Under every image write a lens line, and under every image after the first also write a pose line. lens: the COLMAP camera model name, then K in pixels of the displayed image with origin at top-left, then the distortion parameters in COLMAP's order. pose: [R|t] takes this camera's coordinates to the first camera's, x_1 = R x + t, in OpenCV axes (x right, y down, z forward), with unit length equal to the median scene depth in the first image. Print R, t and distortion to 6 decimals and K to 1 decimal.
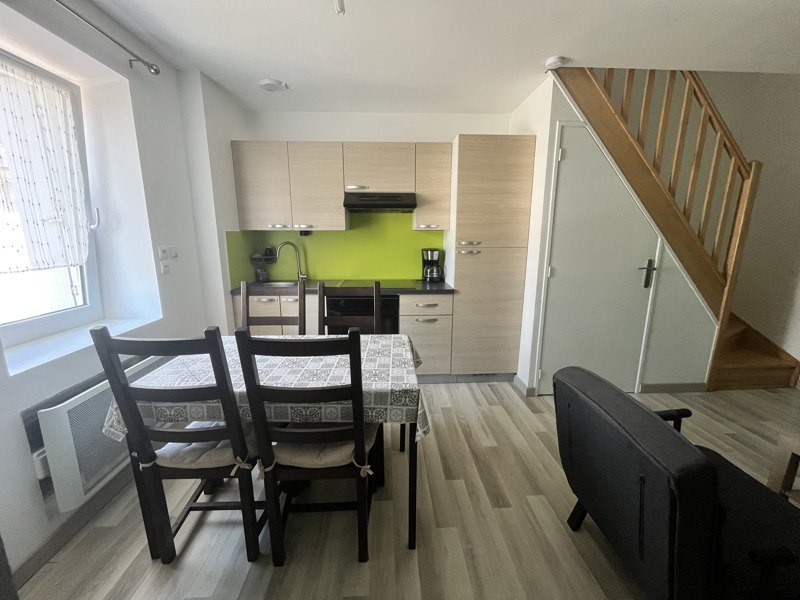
lens RADIAL K [[325.4, 0, 399.7], [0, 325.4, 300.2], [0, 0, 1]] dist [-0.001055, -0.000100]
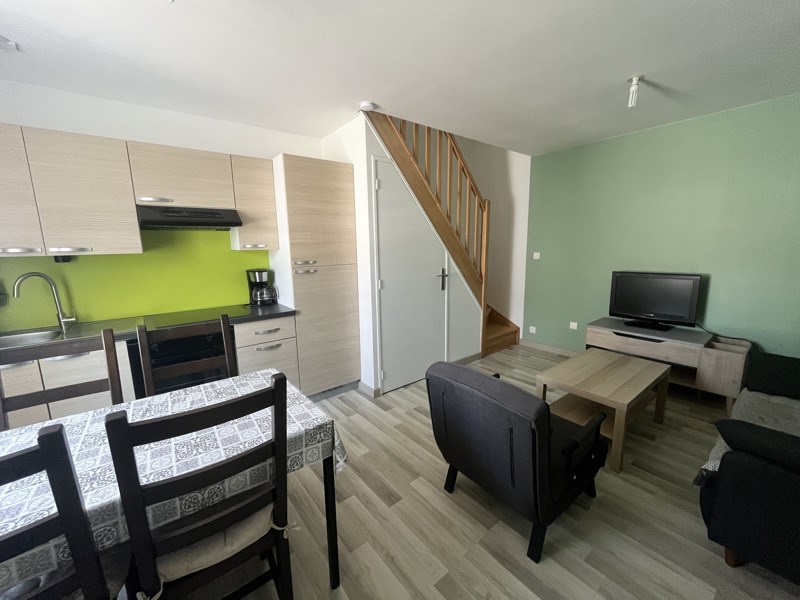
lens RADIAL K [[325.4, 0, 400.7], [0, 325.4, 300.7], [0, 0, 1]] dist [-0.001055, -0.000100]
pose [[0.809988, -0.115103, 0.575040, -0.143767], [0.134372, 0.990889, 0.009067, -0.031091], [-0.570845, 0.069925, 0.818075, 0.026126]]
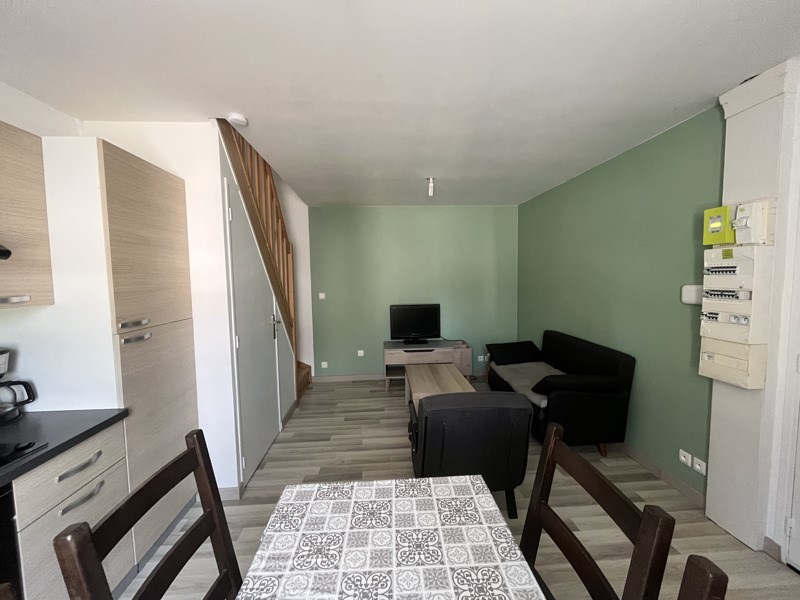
lens RADIAL K [[325.4, 0, 400.0], [0, 325.4, 301.6], [0, 0, 1]] dist [-0.001055, -0.000100]
pose [[-0.020046, -0.075808, 0.996921, -0.406837], [0.215473, 0.973362, 0.078349, -0.165722], [-0.976304, 0.216380, -0.003178, 0.551134]]
